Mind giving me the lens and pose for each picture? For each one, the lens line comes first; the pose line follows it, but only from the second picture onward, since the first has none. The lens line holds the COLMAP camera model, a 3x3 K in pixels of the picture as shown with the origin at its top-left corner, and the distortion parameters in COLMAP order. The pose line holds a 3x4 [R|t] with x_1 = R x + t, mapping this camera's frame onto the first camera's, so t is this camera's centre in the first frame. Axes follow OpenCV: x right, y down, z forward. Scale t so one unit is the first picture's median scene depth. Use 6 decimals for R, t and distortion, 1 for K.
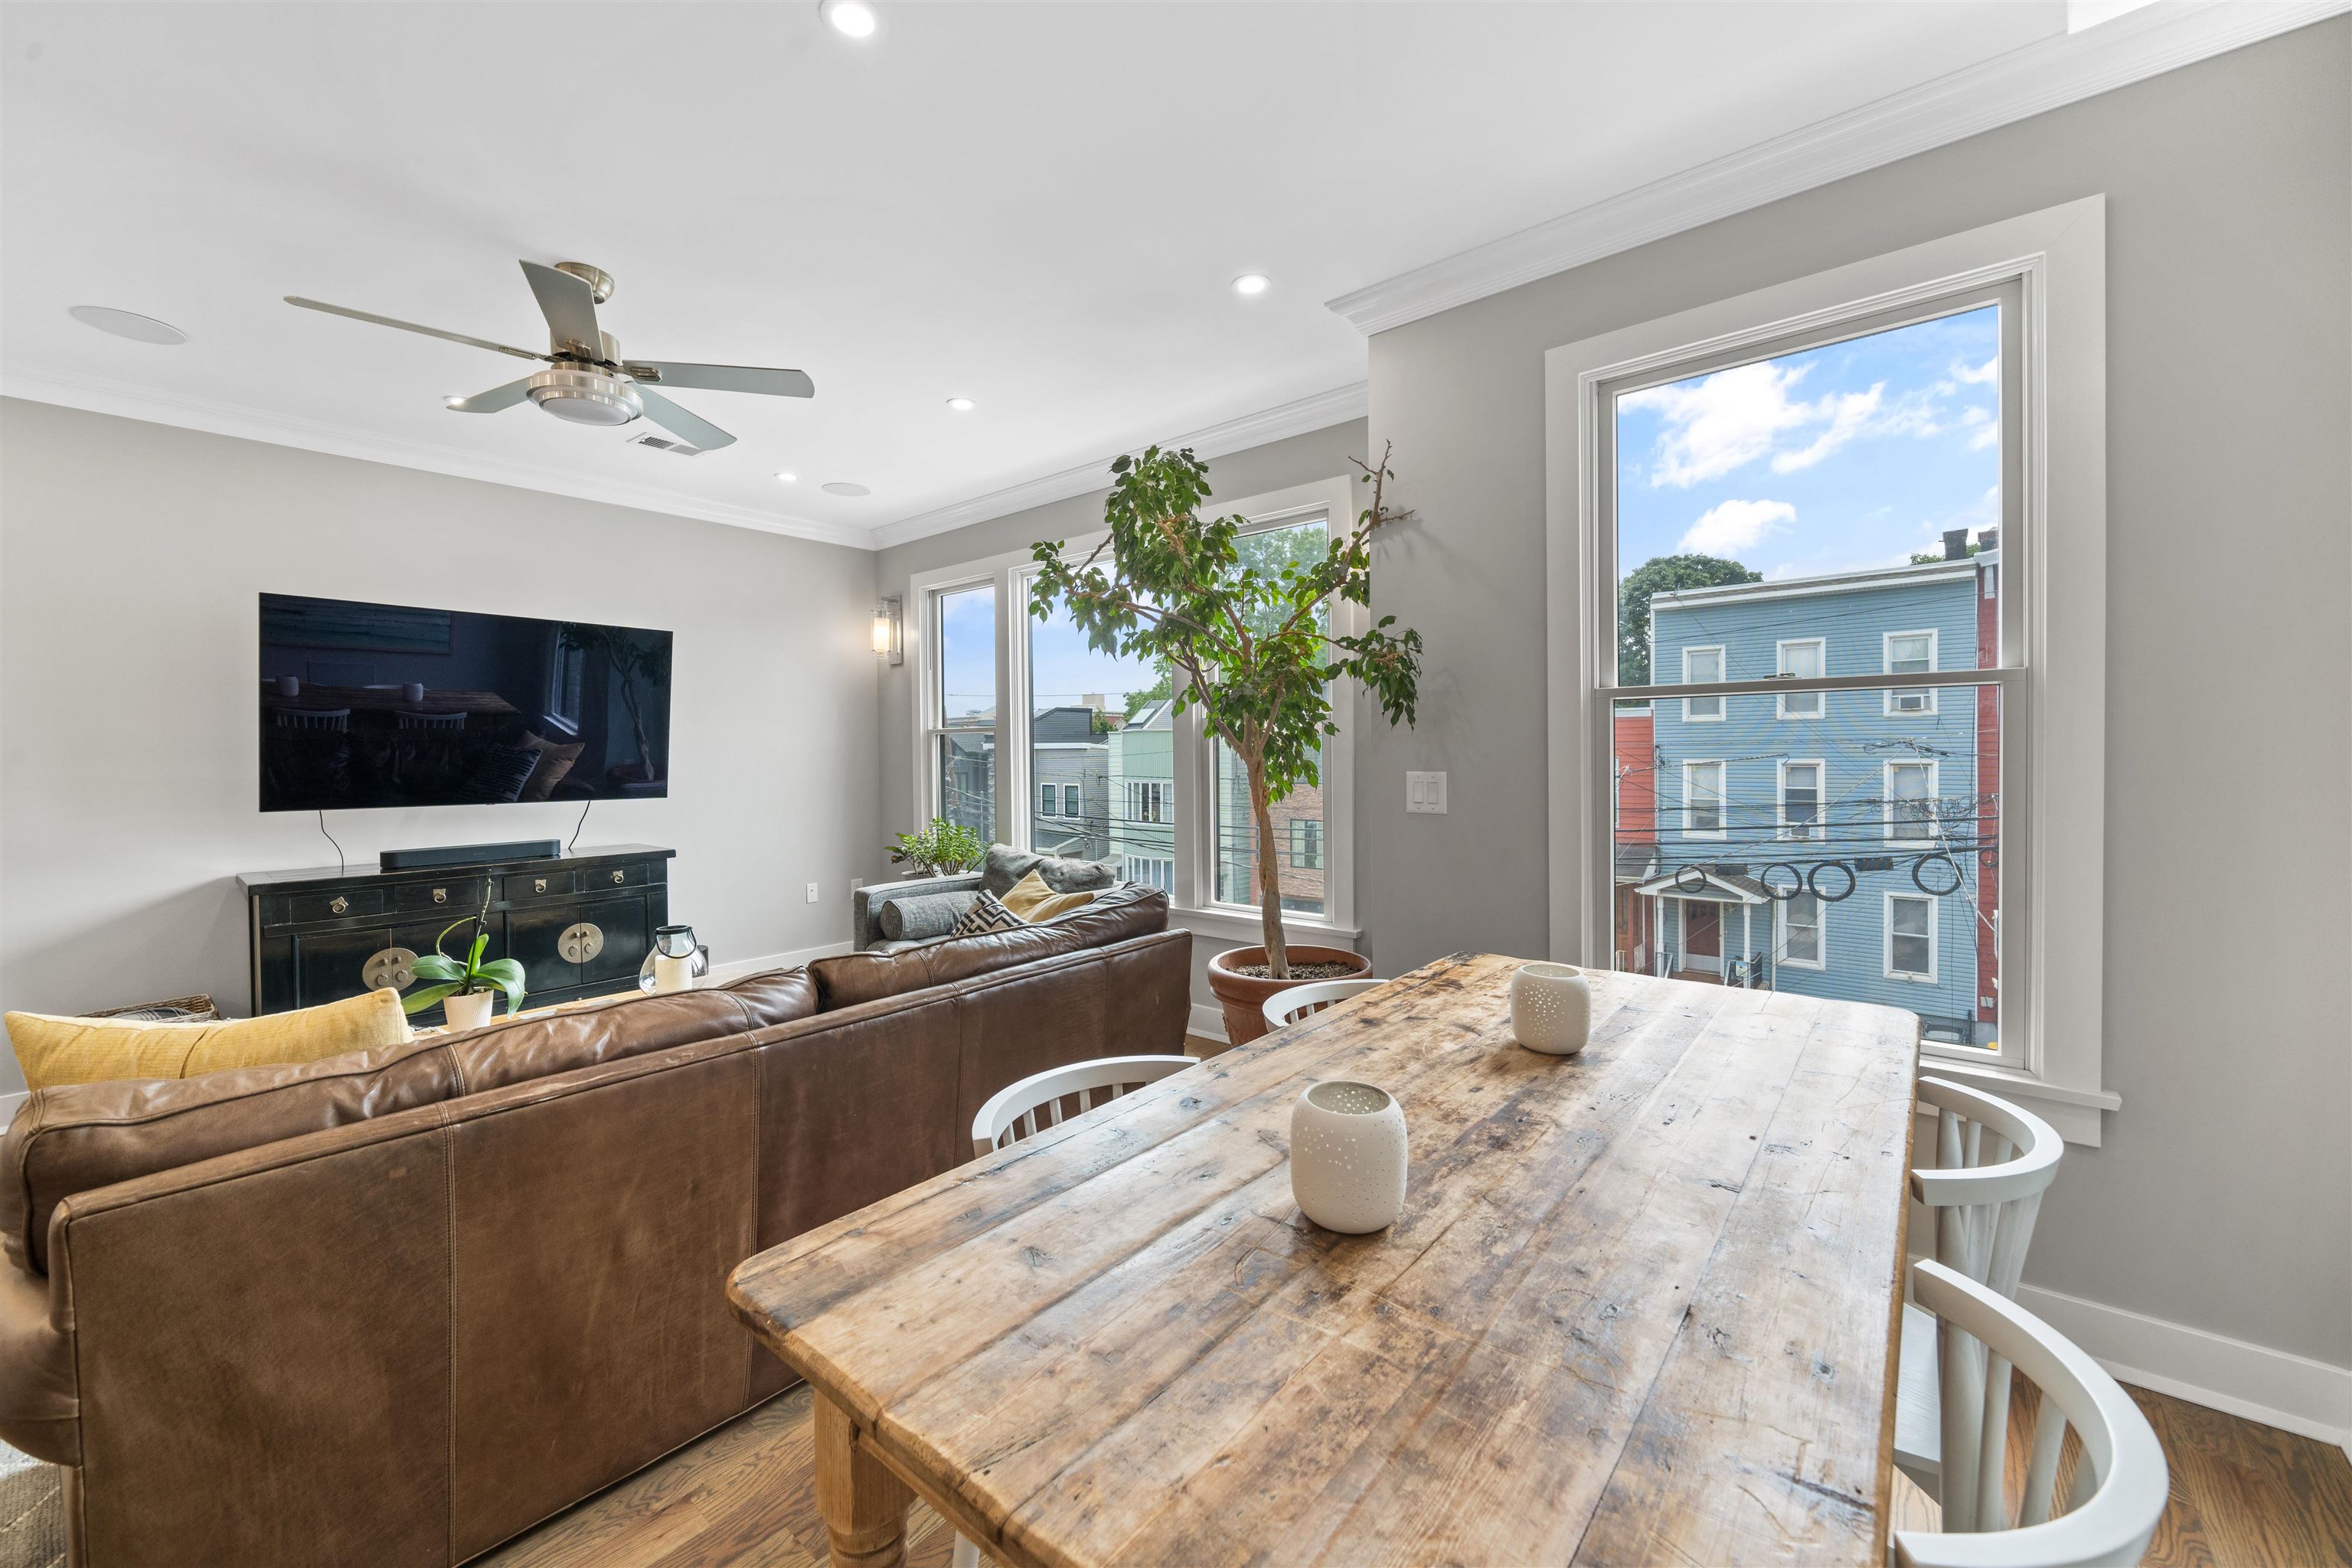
lens RADIAL K [[911.9, 0, 1171.5], [0, 911.9, 762.5], [0, 0, 1]] dist [-0.001220, -0.000534]
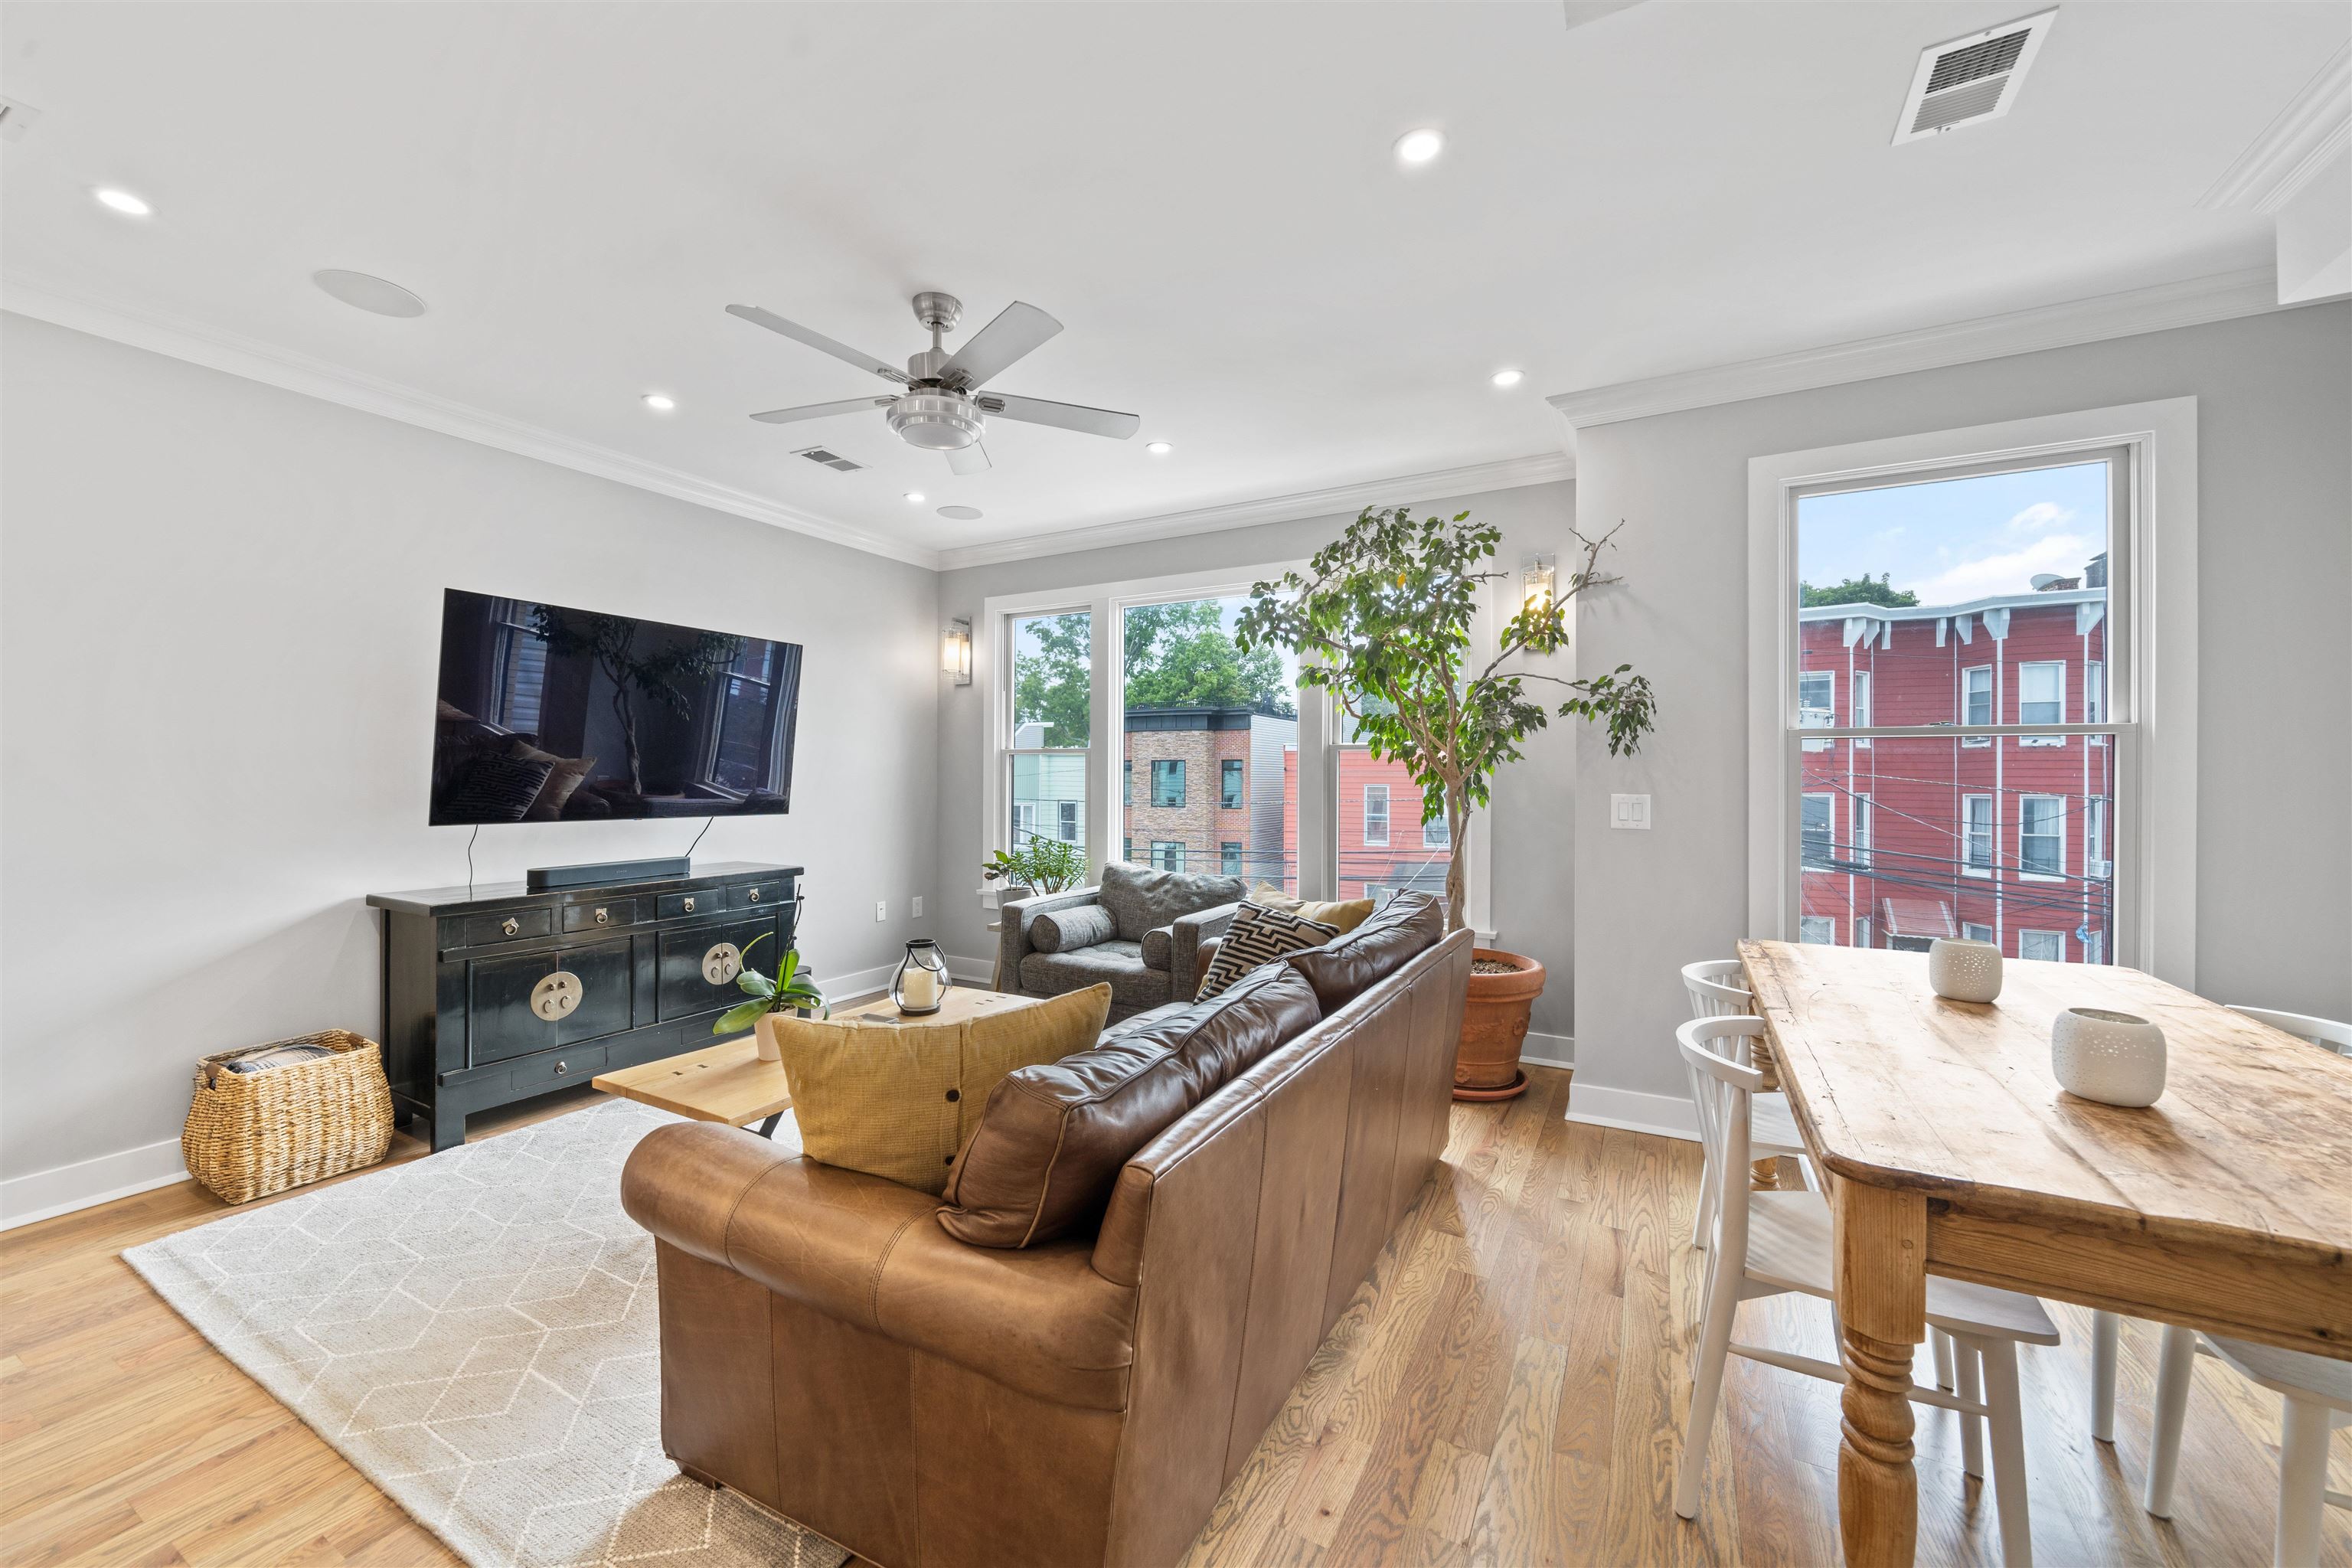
lens RADIAL K [[888.4, 0, 1173.6], [0, 888.4, 772.8], [0, 0, 1]] dist [-0.003560, -0.000271]
pose [[0.980321, 0.014736, 0.196860, -0.423426], [-0.011655, 0.999791, -0.016800, 0.006778], [-0.197067, 0.014175, 0.980288, -0.022710]]
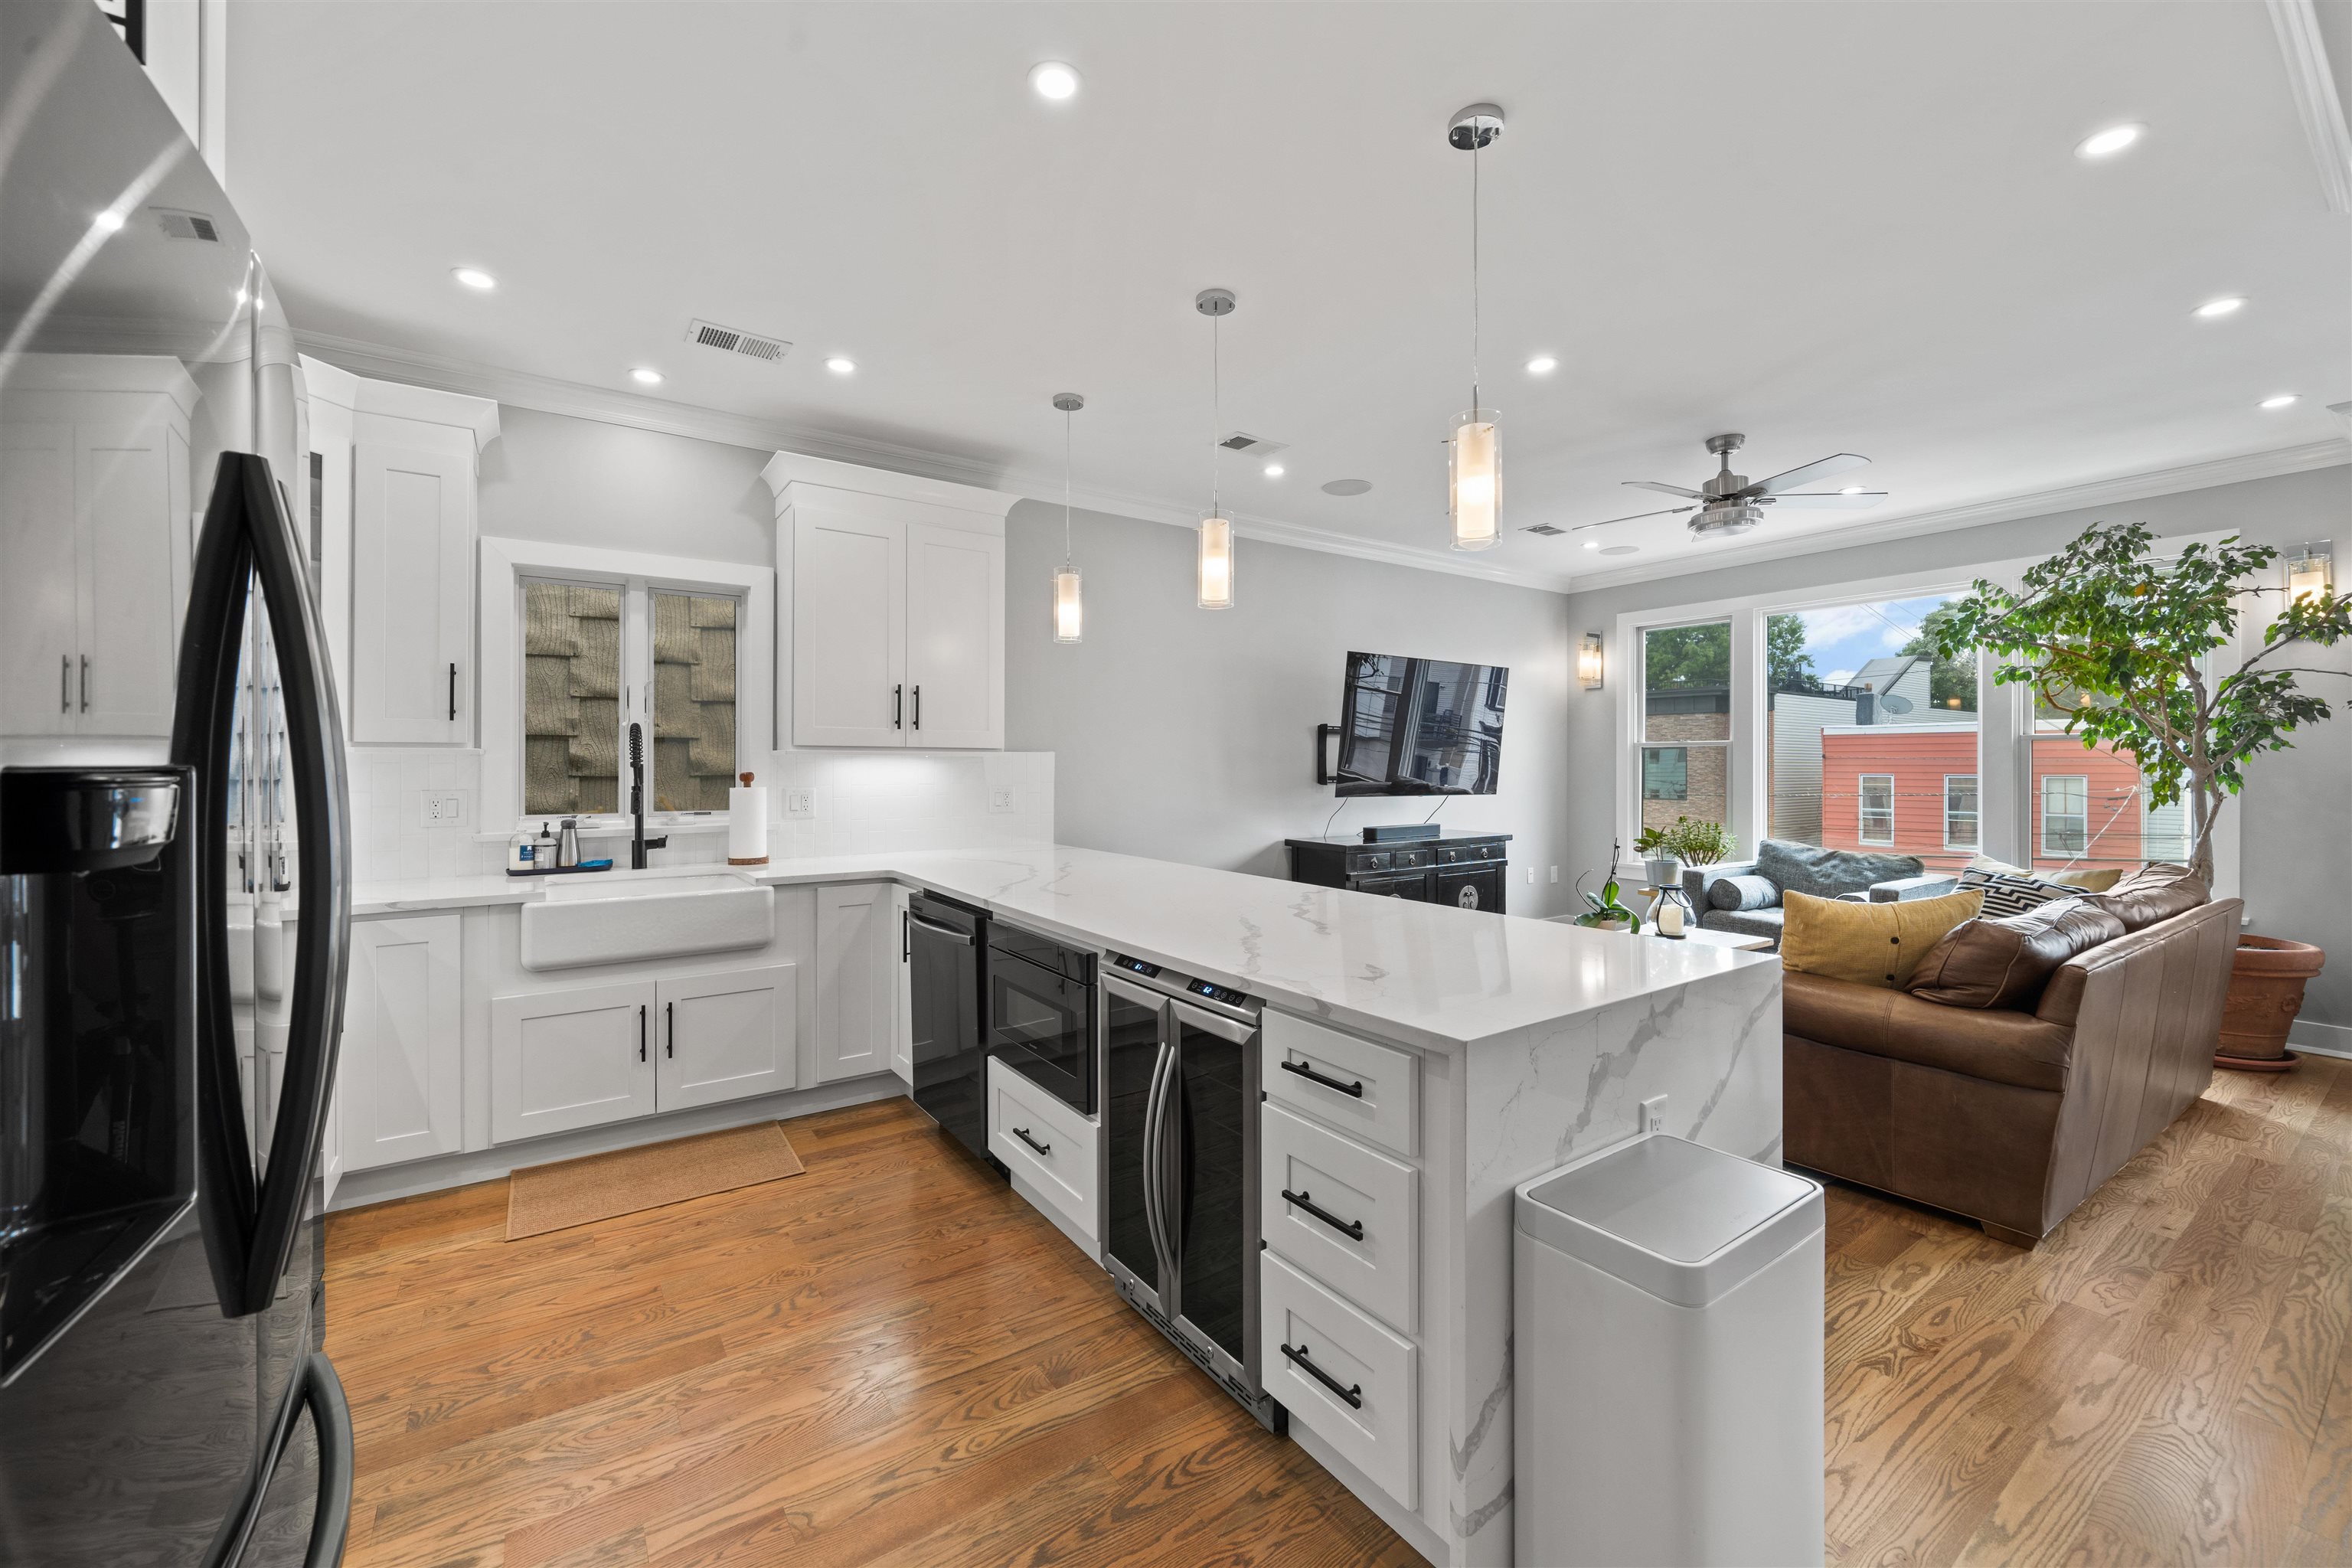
lens RADIAL K [[922.7, 0, 1169.1], [0, 922.7, 763.9], [0, 0, 1]] dist [-0.001374, -0.000198]
pose [[0.963612, 0.010219, -0.267108, -0.822879], [-0.013132, 0.999872, -0.009123, 0.016219], [0.266980, 0.012299, 0.963623, -0.512260]]
